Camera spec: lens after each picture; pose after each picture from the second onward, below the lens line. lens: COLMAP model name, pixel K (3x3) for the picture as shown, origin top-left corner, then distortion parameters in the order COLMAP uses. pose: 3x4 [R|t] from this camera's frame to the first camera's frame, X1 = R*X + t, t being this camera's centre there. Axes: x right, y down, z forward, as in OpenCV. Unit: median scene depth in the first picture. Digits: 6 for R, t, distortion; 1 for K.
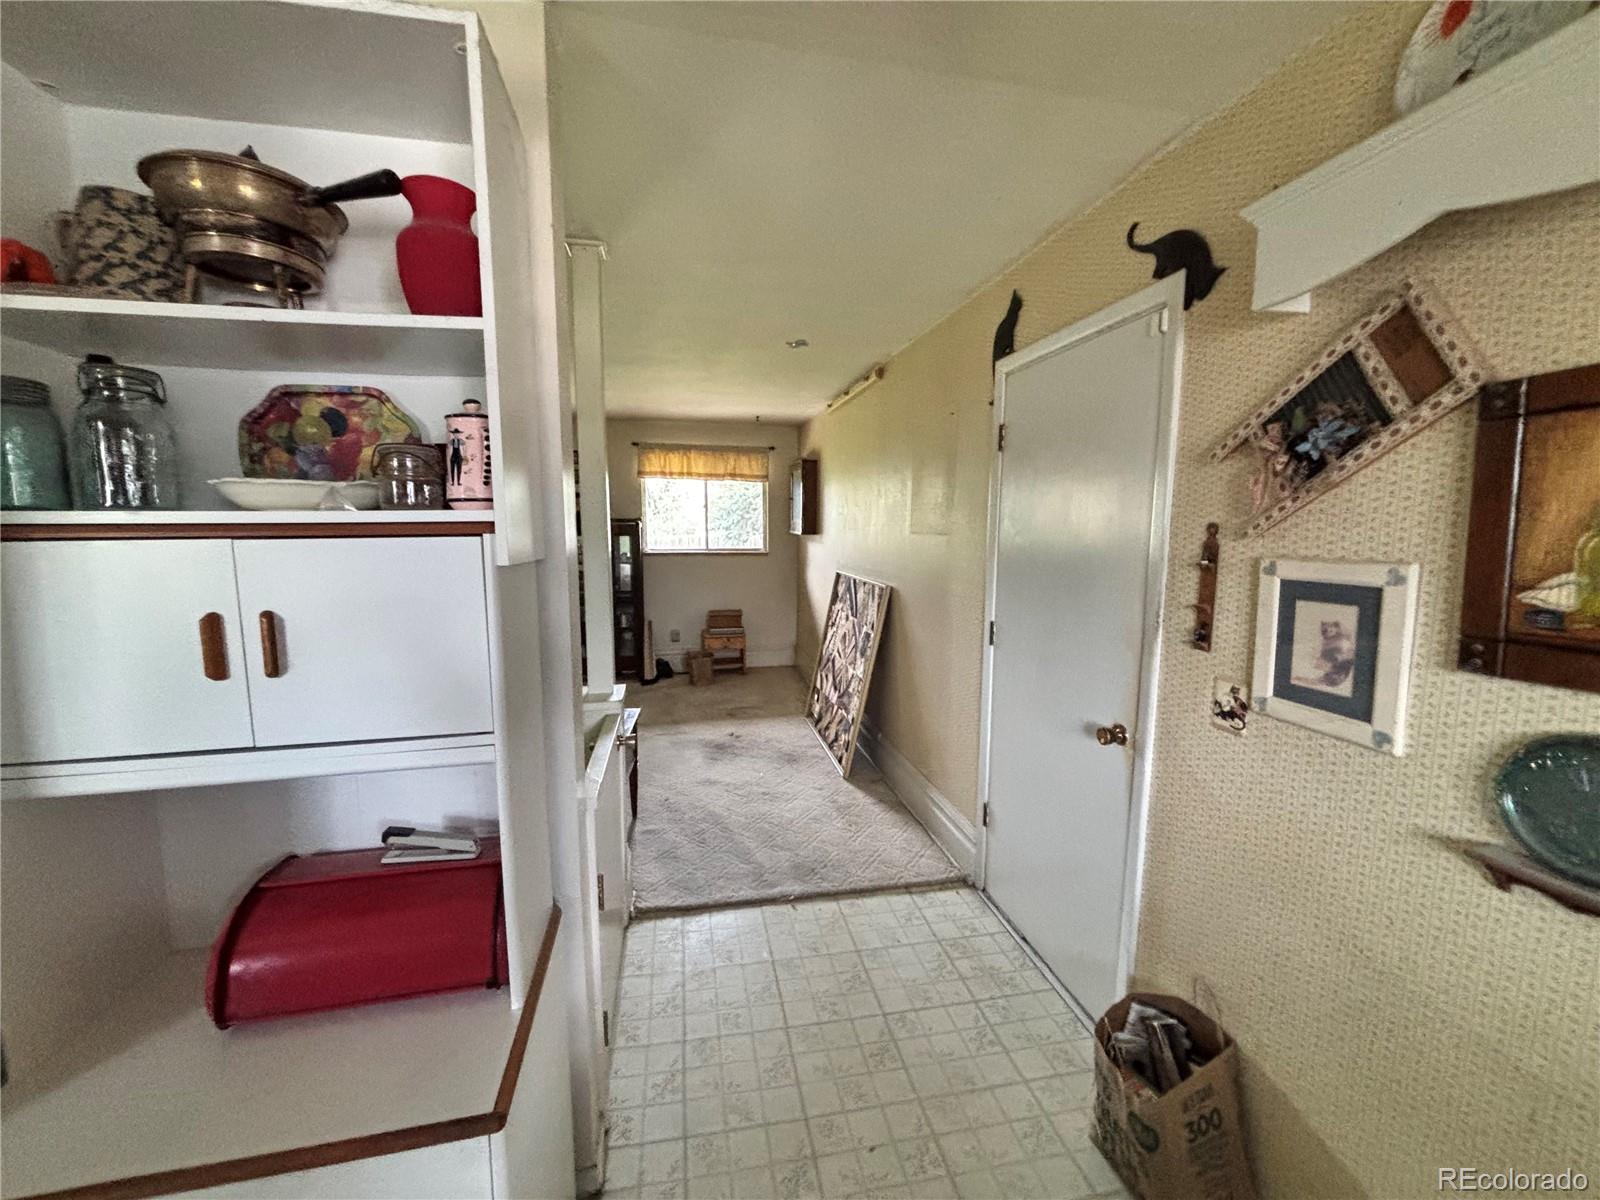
lens RADIAL K [[642.5, 0, 800.1], [0, 642.5, 597.6], [0, 0, 1]] dist [0.000526, 0.000140]
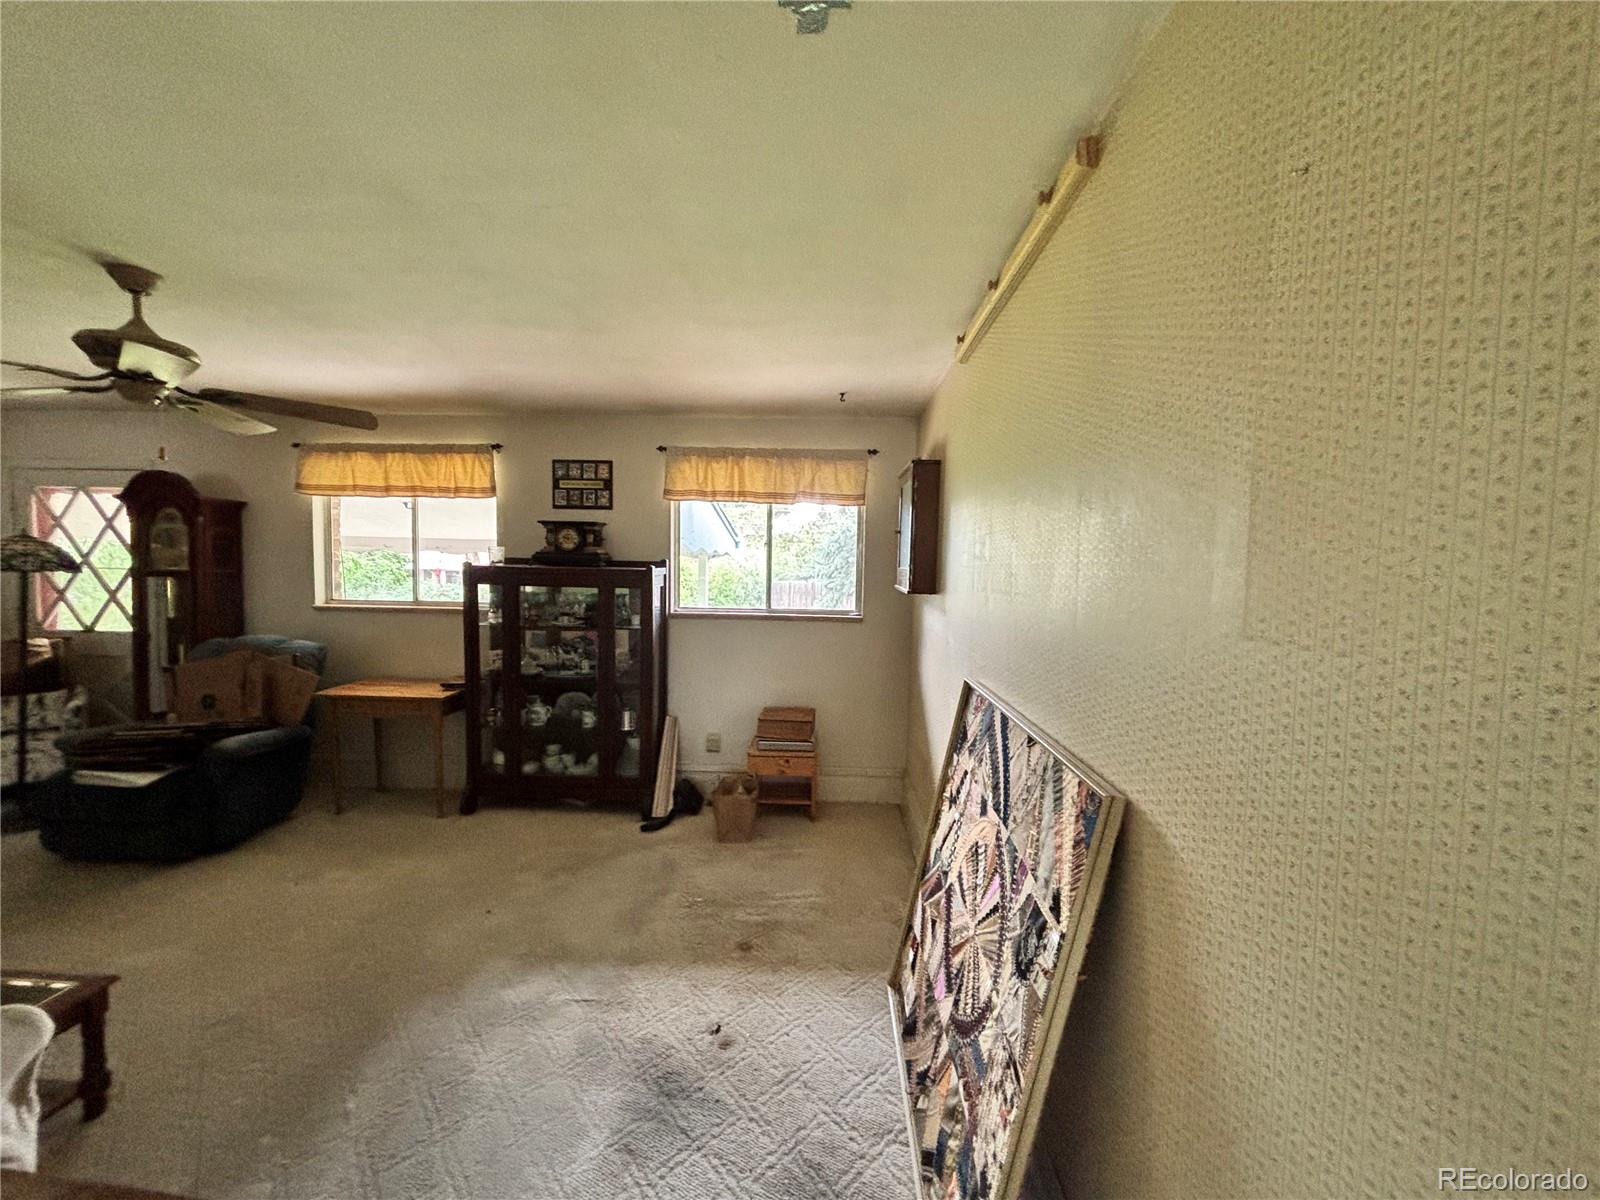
lens RADIAL K [[642.5, 0, 794.4], [0, 642.5, 599.8], [0, 0, 1]] dist [0.000526, 0.000140]
pose [[0.970223, 0.026769, -0.240729, 0.039581], [-0.041829, 0.997459, -0.057669, -0.055904], [0.238574, 0.066021, 0.968877, 0.432304]]
